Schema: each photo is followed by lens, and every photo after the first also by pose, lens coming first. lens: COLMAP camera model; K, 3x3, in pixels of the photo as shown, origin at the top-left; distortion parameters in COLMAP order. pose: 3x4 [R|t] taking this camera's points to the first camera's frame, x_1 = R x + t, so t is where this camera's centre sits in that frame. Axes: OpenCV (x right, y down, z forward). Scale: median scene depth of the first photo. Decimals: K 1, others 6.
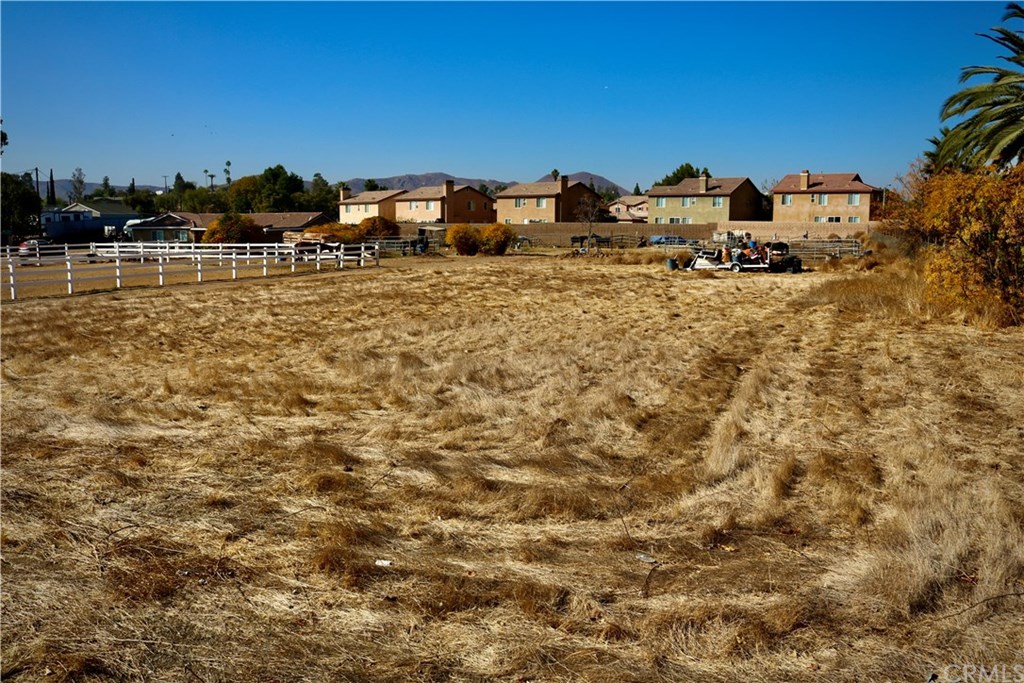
lens RADIAL K [[853.6, 0, 509.3], [0, 853.6, 335.4], [0, 0, 1]] dist [-0.155382, 0.129918]
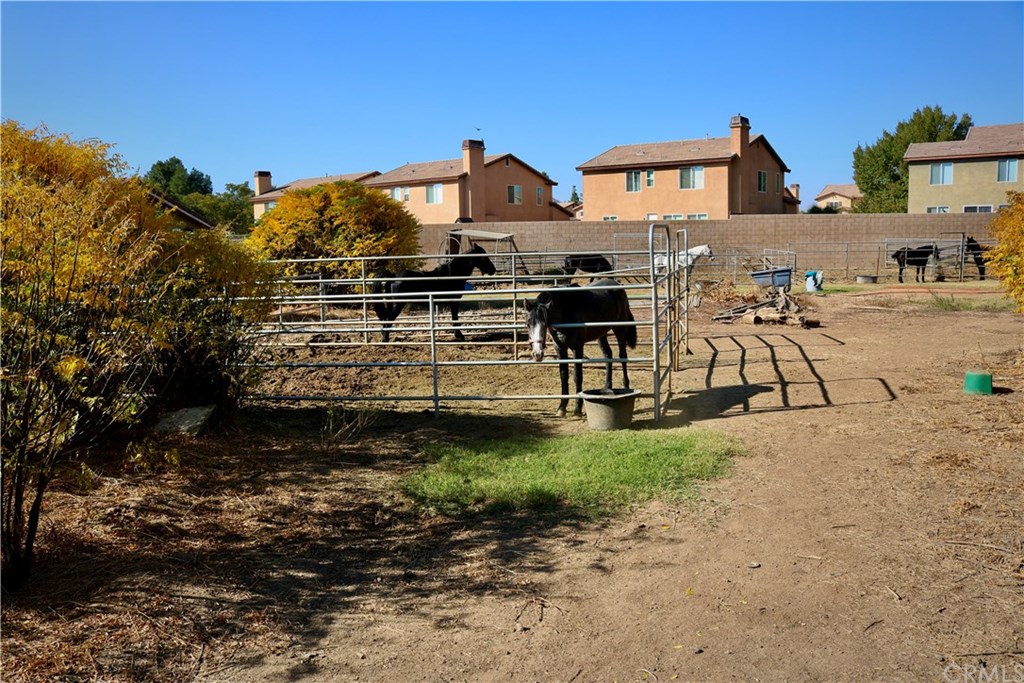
lens RADIAL K [[853.6, 0, 505.9], [0, 853.6, 339.0], [0, 0, 1]] dist [-0.155382, 0.129918]
pose [[0.997814, -0.029948, 0.058917, -0.099461], [0.031107, 0.999338, -0.018853, -0.071093], [-0.058314, 0.020645, 0.998085, 0.612939]]
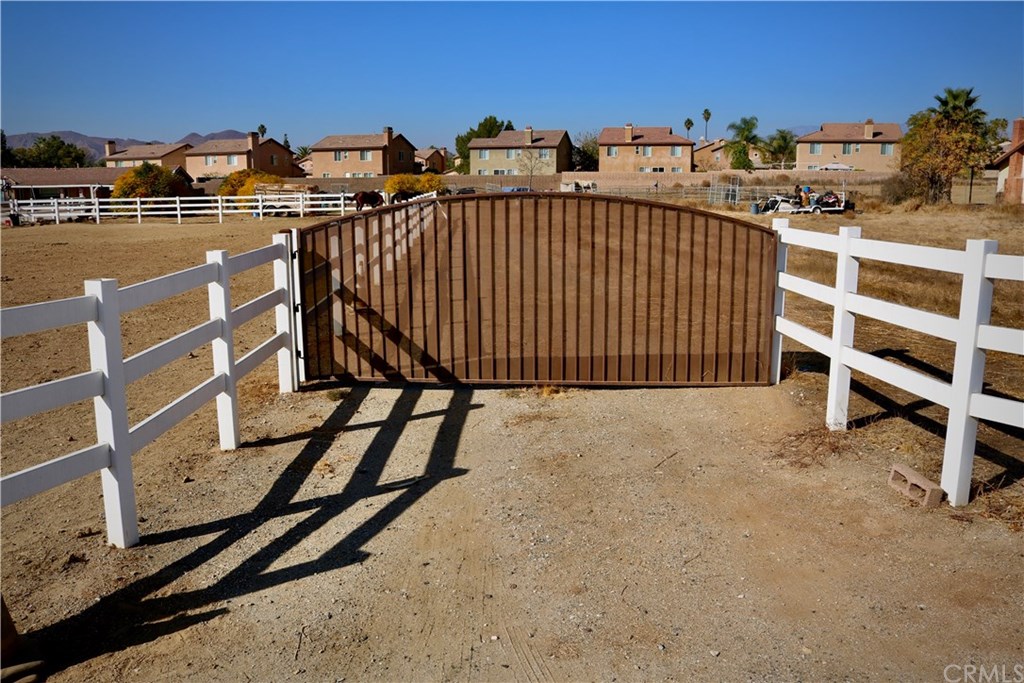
lens RADIAL K [[853.6, 0, 507.6], [0, 853.6, 347.9], [0, 0, 1]] dist [-0.155382, 0.129918]
pose [[0.919484, -0.081418, 0.384604, -0.217236], [0.057067, 0.995600, 0.074329, -0.002576], [-0.388964, -0.046396, 0.920084, 0.062085]]
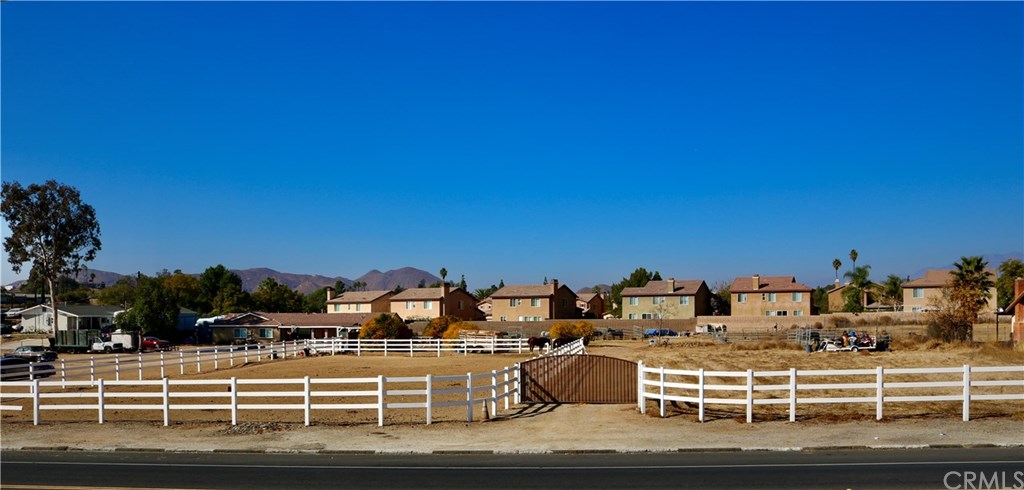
lens RADIAL K [[853.0, 0, 506.7], [0, 853.0, 310.5], [0, 0, 1]] dist [-0.151122, 0.110439]
pose [[0.978427, -0.007694, 0.206450, -0.266848], [0.036239, 0.990204, -0.134844, 0.012255], [-0.203390, 0.139416, 0.969121, -0.136686]]
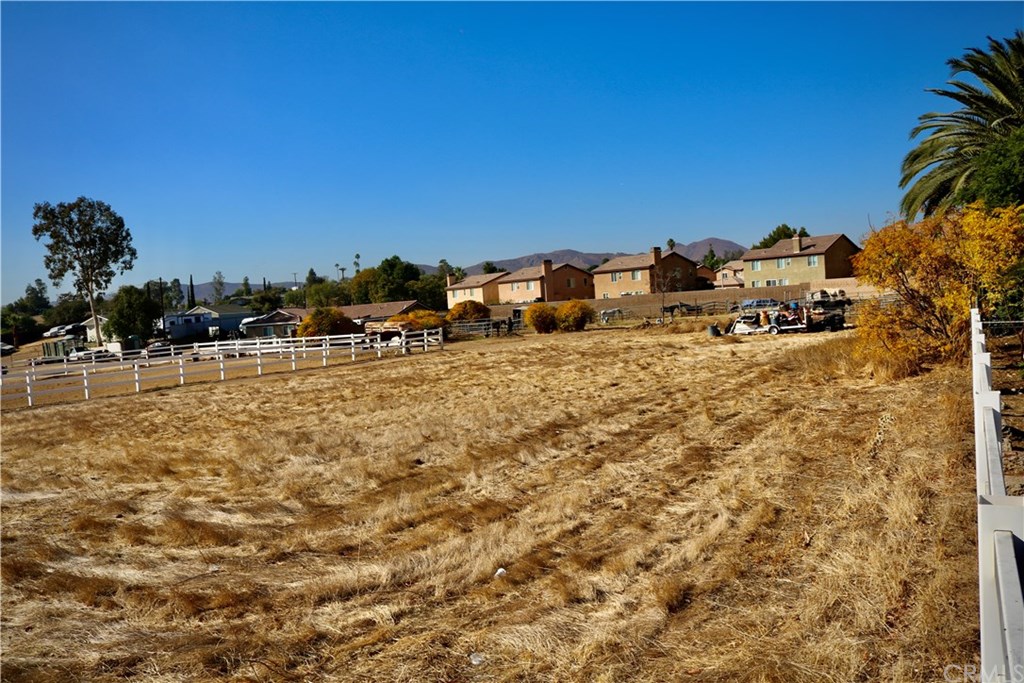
lens RADIAL K [[853.6, 0, 507.6], [0, 853.6, 349.3], [0, 0, 1]] dist [-0.155382, 0.129918]
pose [[0.985293, -0.062499, -0.159036, 0.046292], [0.050838, 0.995783, -0.076372, 0.001466], [0.163138, 0.067163, 0.984314, -0.017367]]
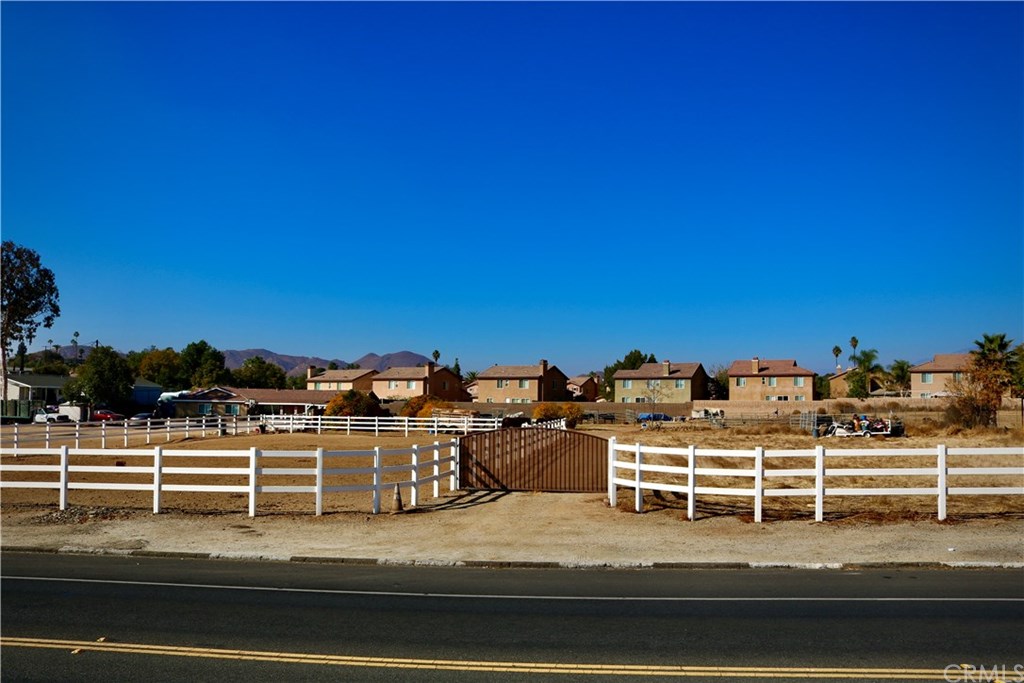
lens RADIAL K [[853.6, 0, 506.8], [0, 853.6, 339.3], [0, 0, 1]] dist [-0.155382, 0.129918]
pose [[0.977705, 0.022333, 0.208792, -0.239317], [0.020520, 0.979407, -0.200848, 0.011008], [-0.208978, 0.200655, 0.957113, -0.079961]]
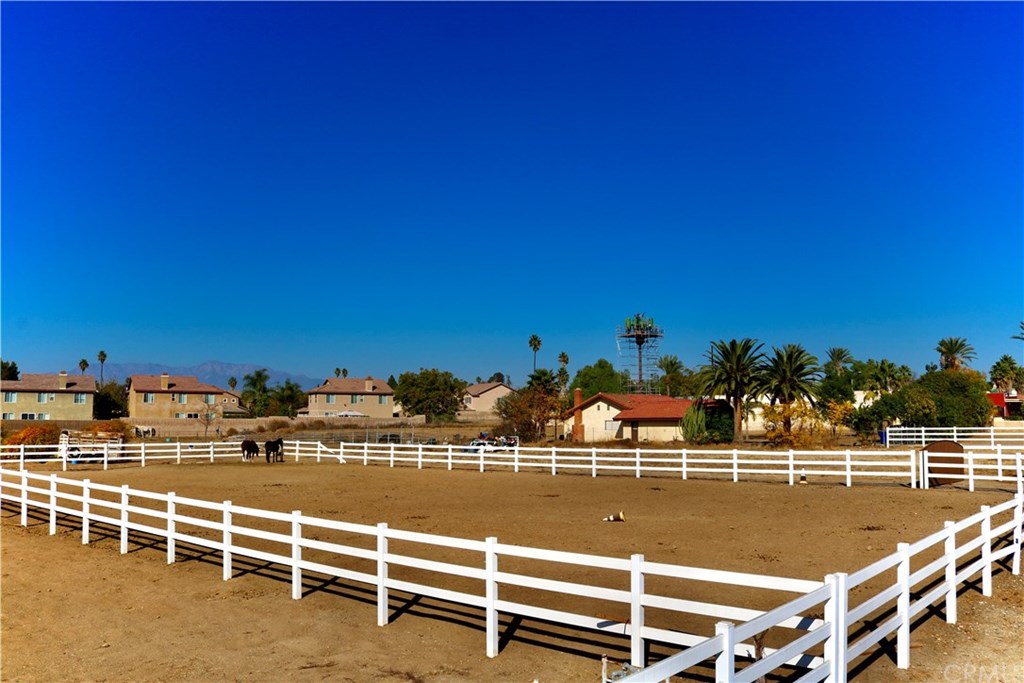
lens RADIAL K [[853.6, 0, 510.2], [0, 853.6, 334.7], [0, 0, 1]] dist [-0.155382, 0.129918]
pose [[0.367345, 0.091718, 0.925551, -0.521575], [0.124385, 0.981342, -0.146614, -0.022633], [-0.921730, 0.168983, 0.349083, 0.156229]]
